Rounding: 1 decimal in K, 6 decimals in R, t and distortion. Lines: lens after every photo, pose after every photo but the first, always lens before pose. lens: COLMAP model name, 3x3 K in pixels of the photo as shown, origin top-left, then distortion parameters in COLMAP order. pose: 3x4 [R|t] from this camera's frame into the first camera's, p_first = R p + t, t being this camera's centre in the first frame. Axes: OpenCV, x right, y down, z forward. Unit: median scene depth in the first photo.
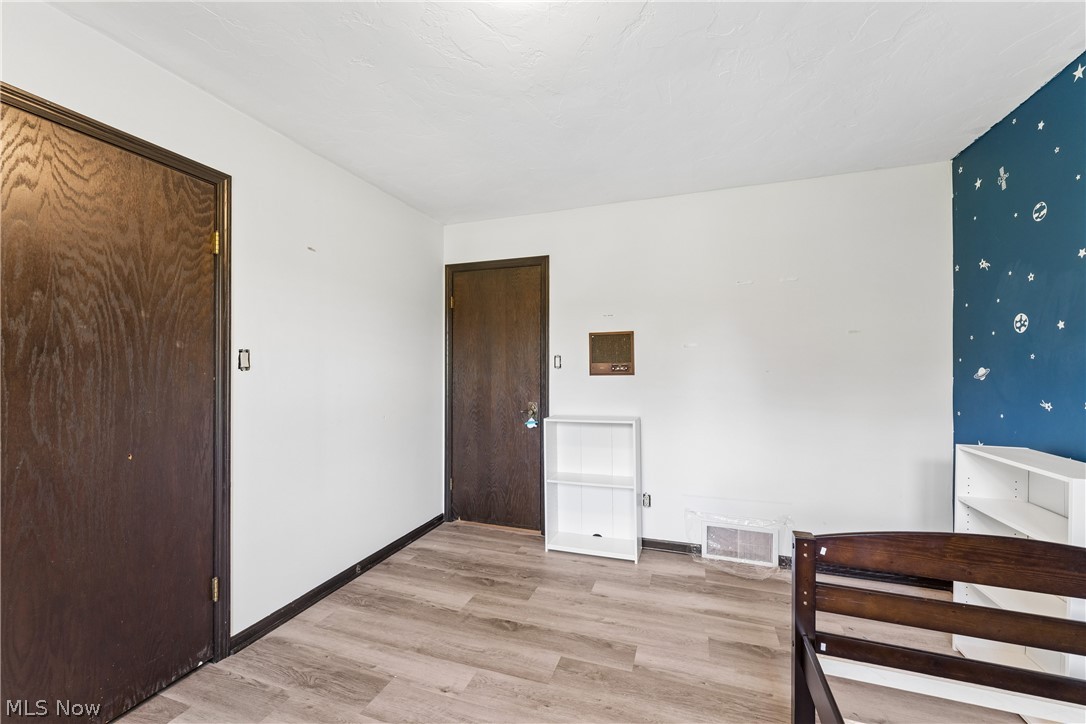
lens RADIAL K [[437.0, 0, 541.8], [0, 437.0, 364.6], [0, 0, 1]] dist [-0.002088, -0.000245]
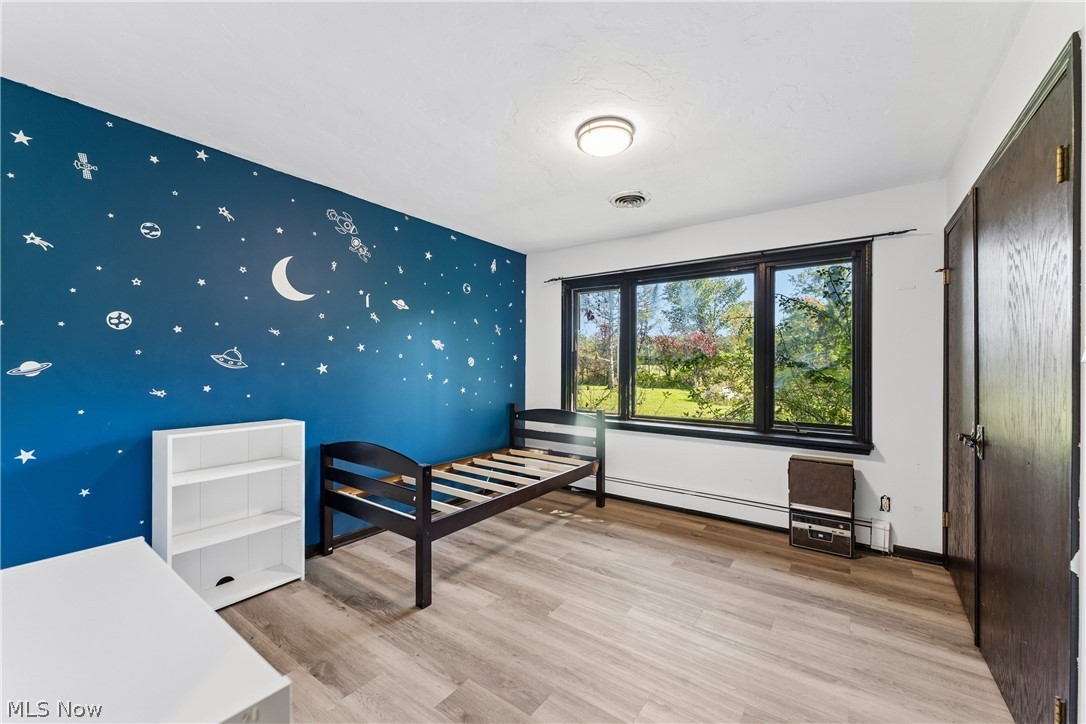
lens RADIAL K [[437.0, 0, 541.2], [0, 437.0, 364.4], [0, 0, 1]] dist [-0.002088, -0.000245]
pose [[-0.957511, -0.002366, 0.288388, -0.204294], [-0.003995, 0.999979, -0.005058, 0.014611], [-0.288370, -0.005995, -0.957500, 1.736791]]
